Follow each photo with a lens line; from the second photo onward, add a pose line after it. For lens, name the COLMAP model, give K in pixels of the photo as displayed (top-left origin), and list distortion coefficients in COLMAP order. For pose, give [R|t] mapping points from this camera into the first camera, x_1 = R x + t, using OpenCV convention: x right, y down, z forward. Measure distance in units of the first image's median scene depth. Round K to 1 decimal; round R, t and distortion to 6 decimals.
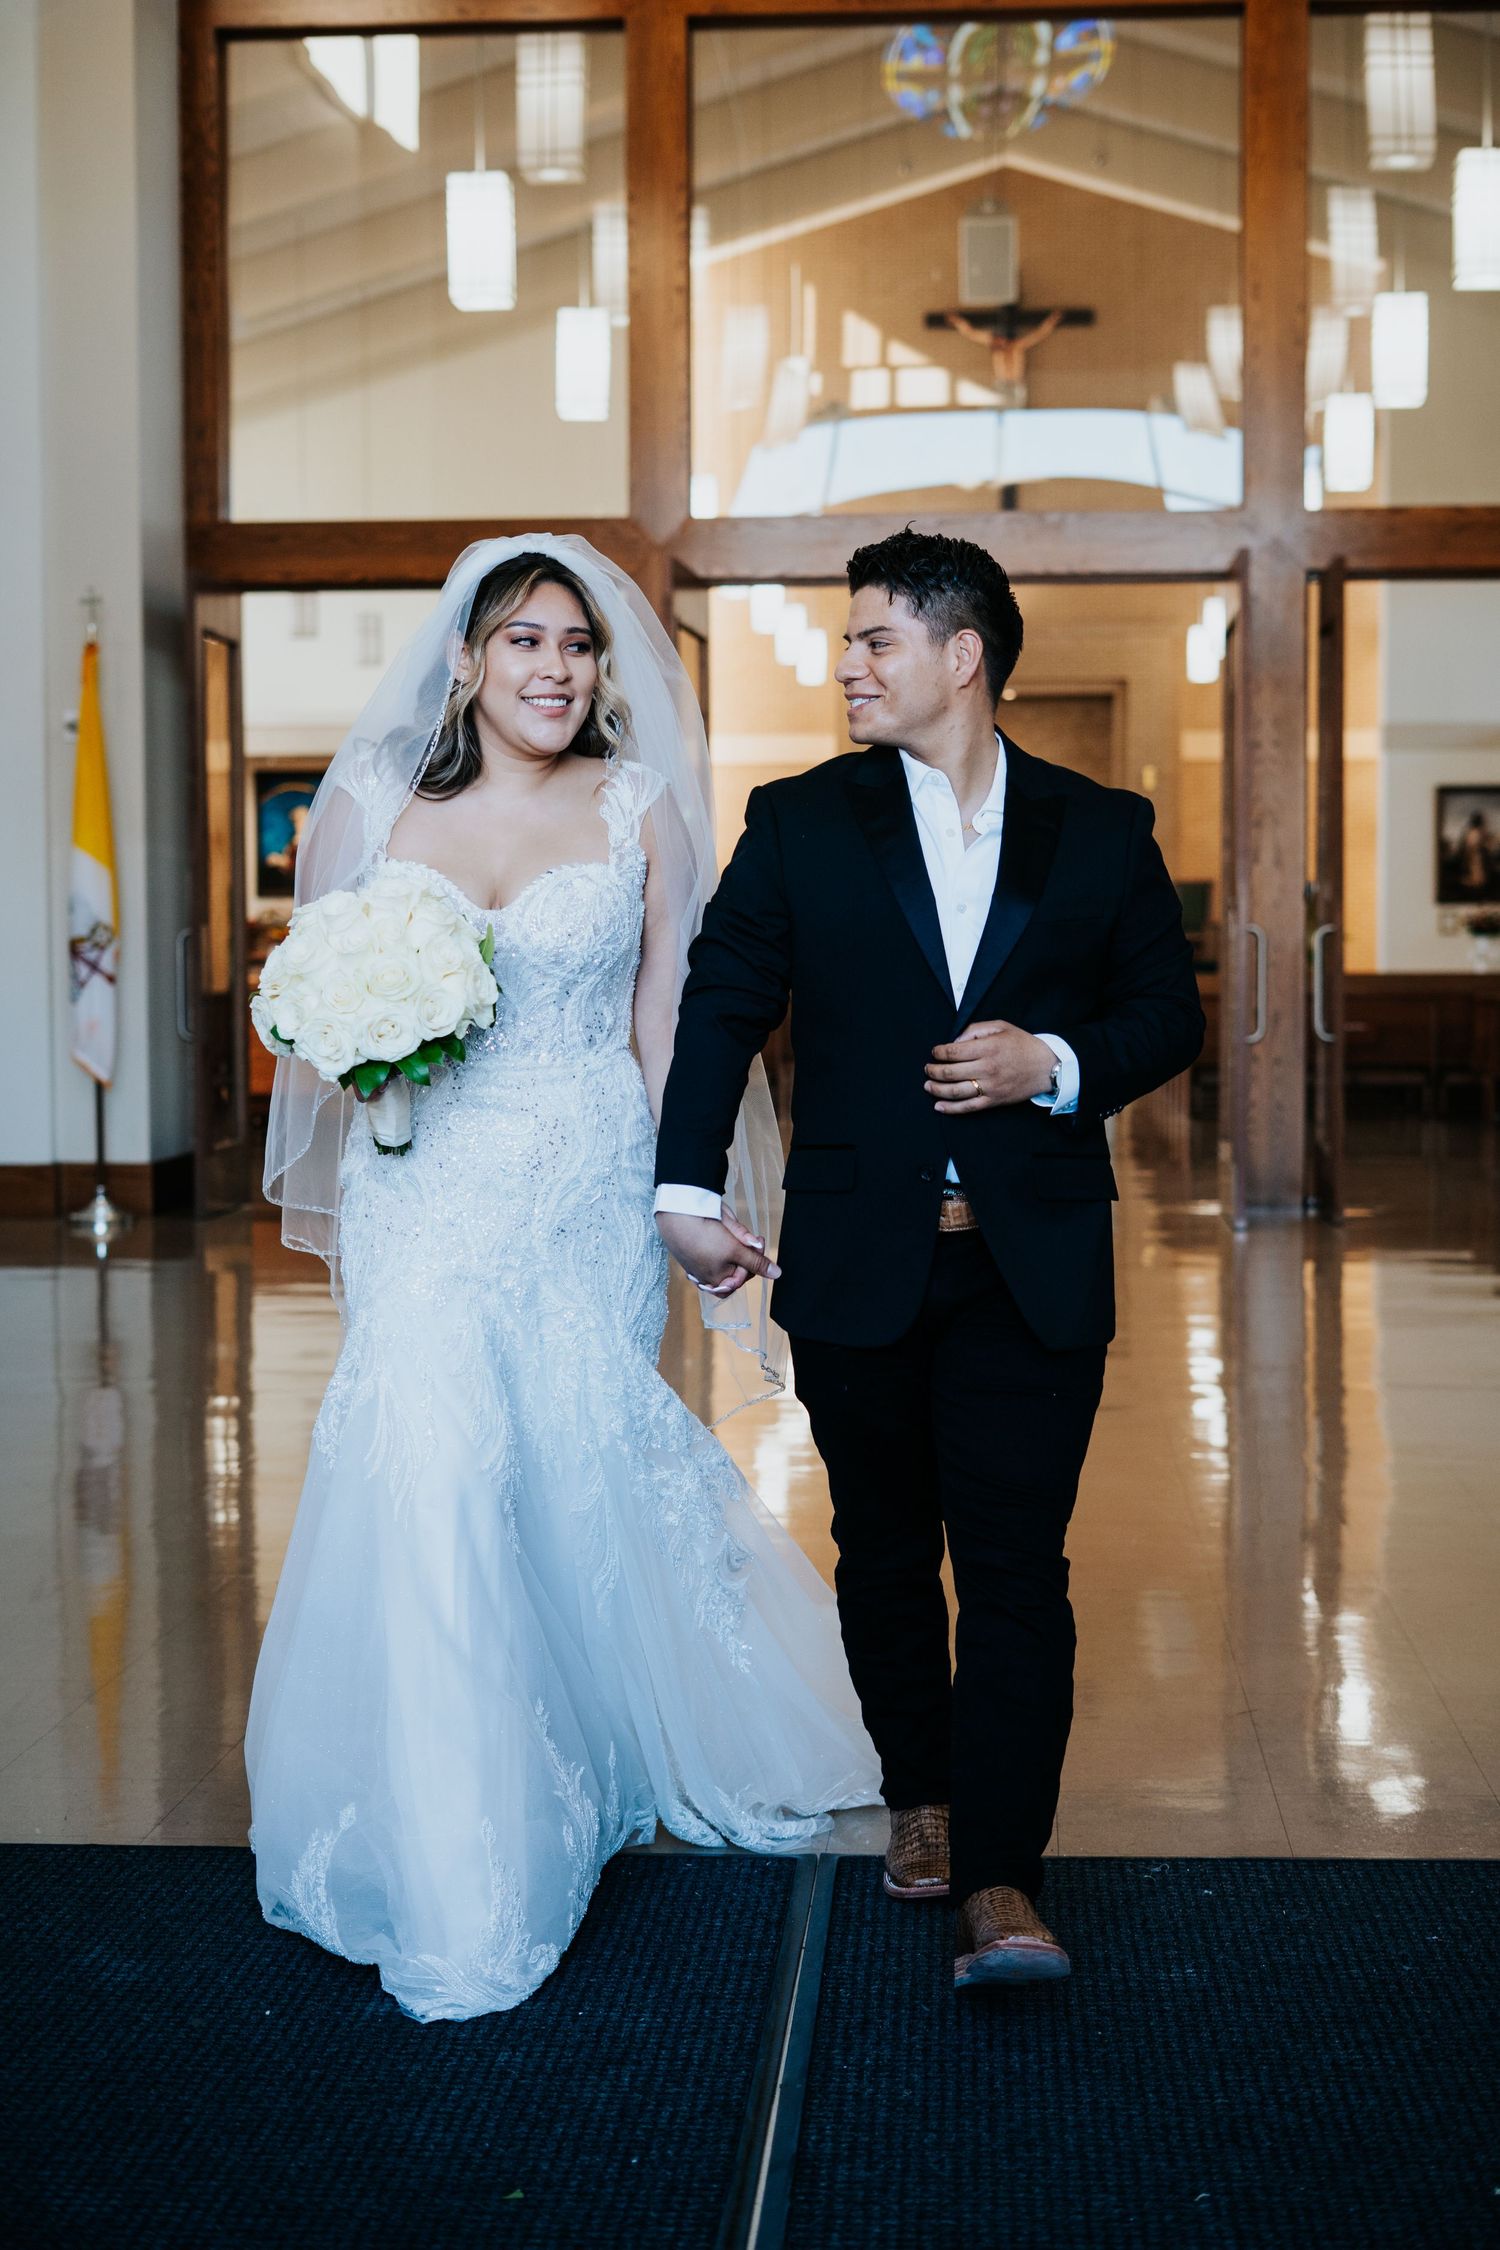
lens RADIAL K [[3203.6, 0, 751.2], [0, 3203.6, 1128.2], [0, 0, 1]] dist [0.057443, 0.000000]
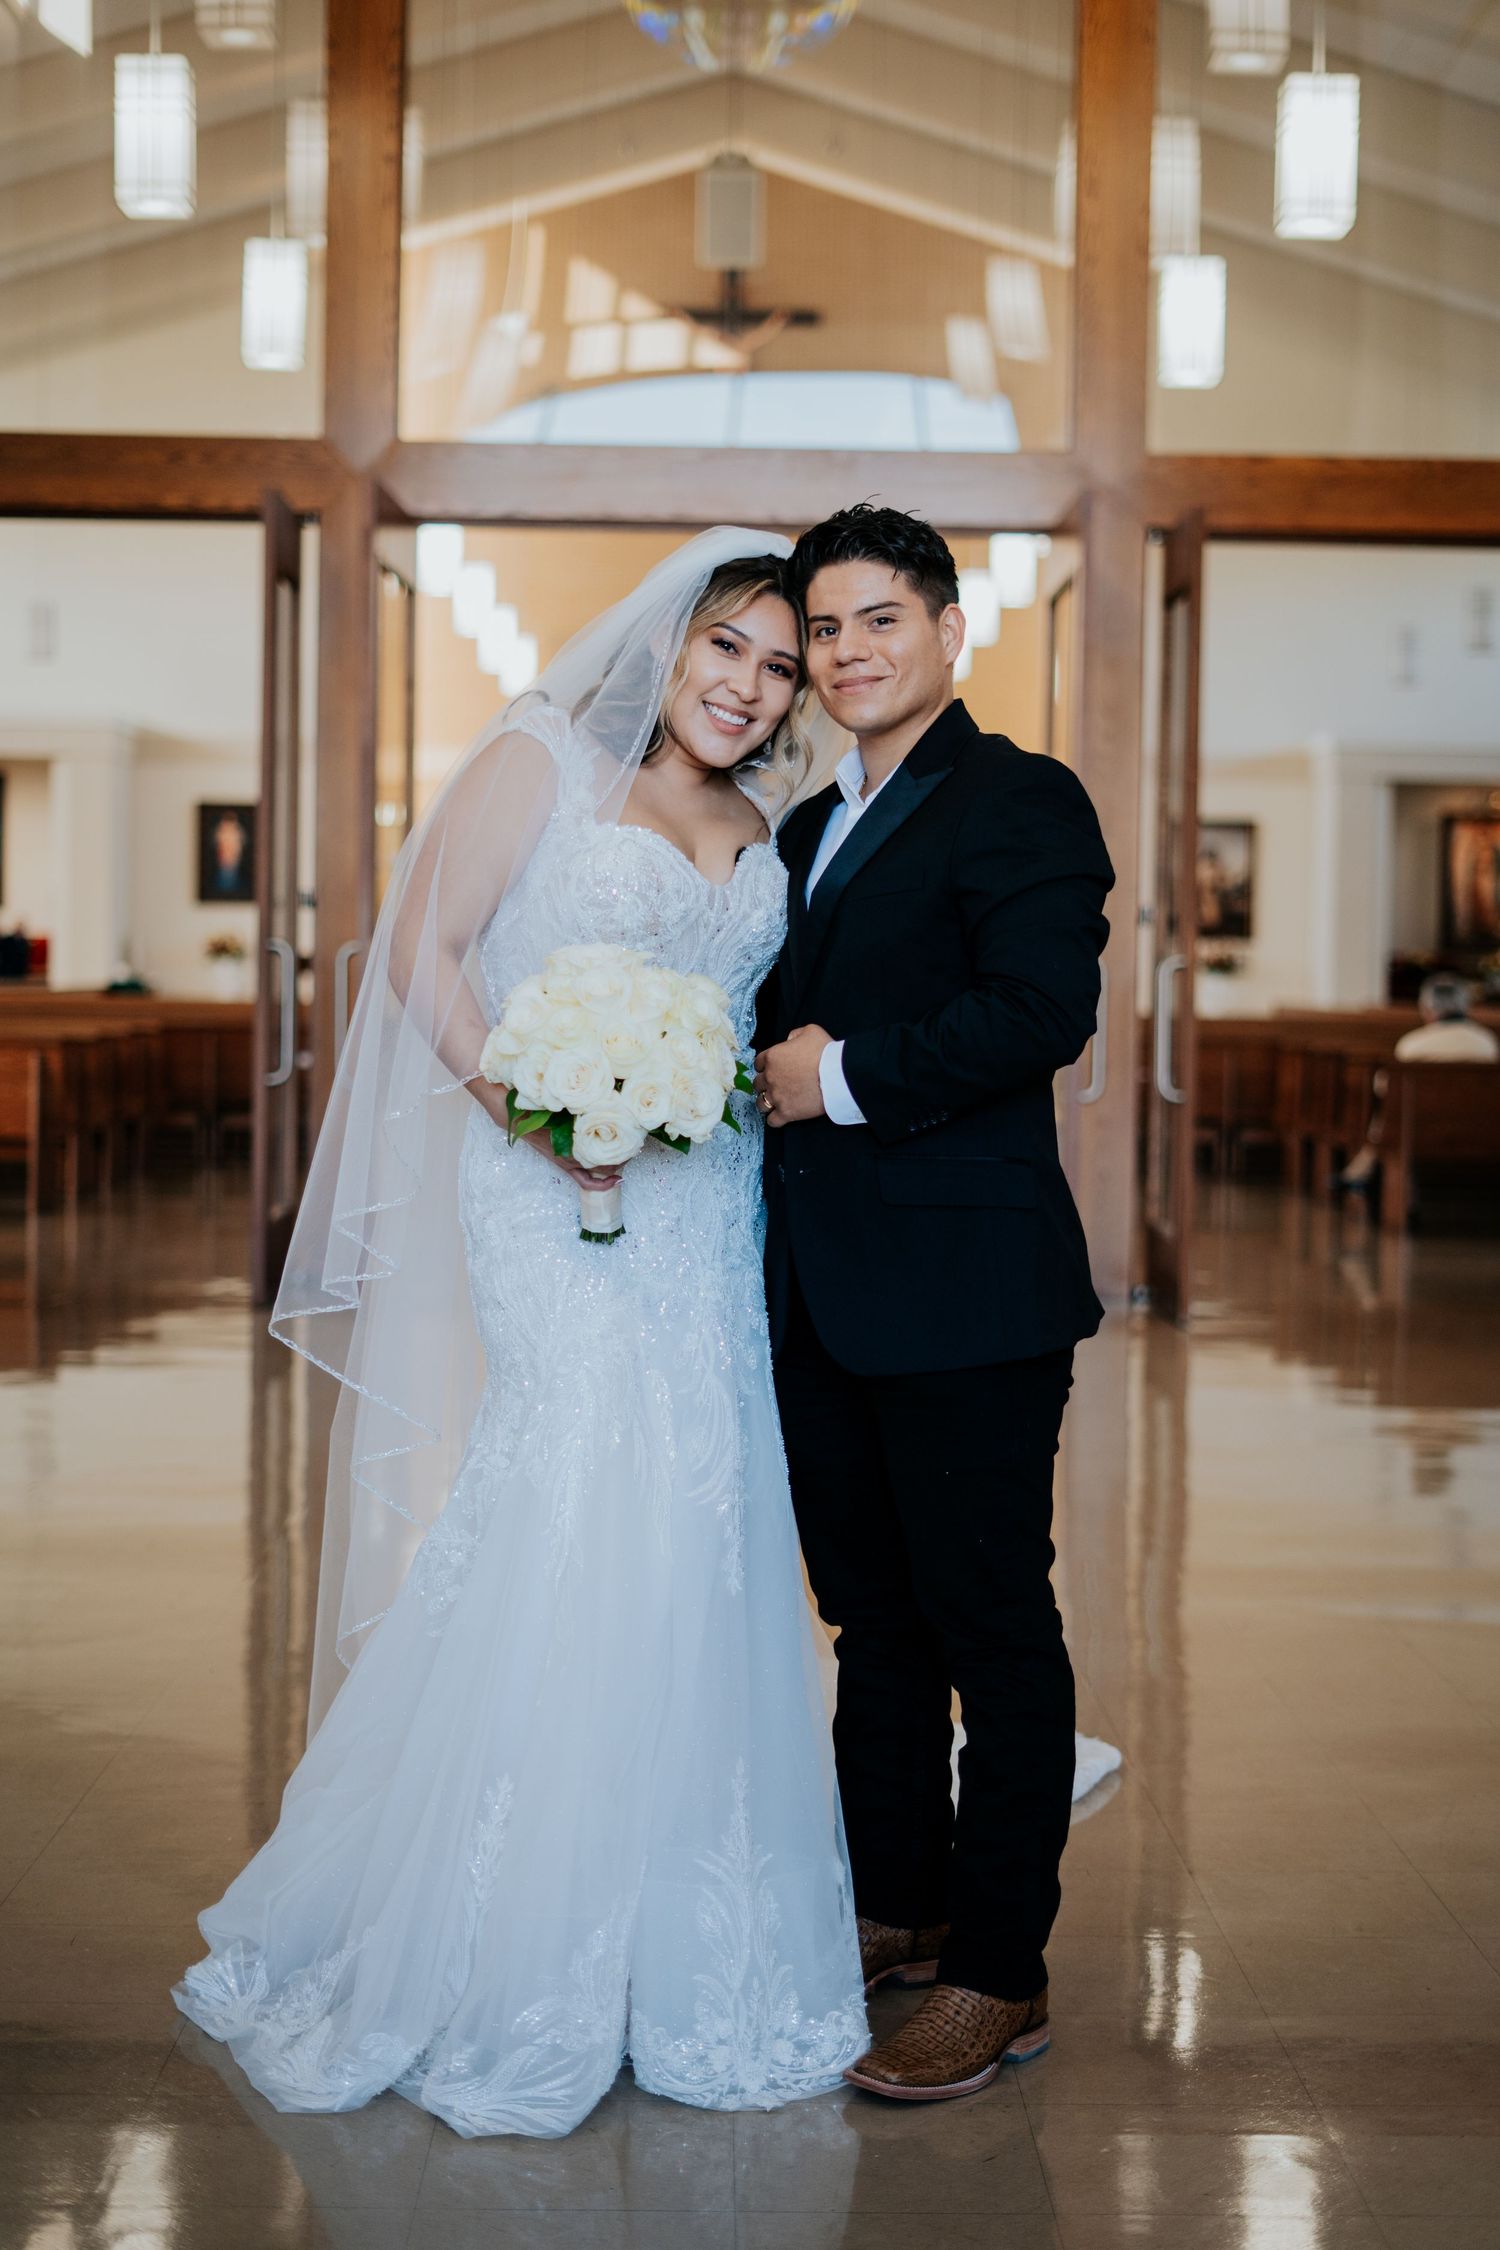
lens RADIAL K [[3203.6, 0, 753.0], [0, 3203.6, 1122.0], [0, 0, 1]] dist [0.057443, 0.000000]
pose [[0.994939, 0.021359, 0.098180, -0.004646], [-0.020353, 0.999730, -0.011235, -0.007248], [-0.098393, 0.009180, 0.995105, 0.147128]]
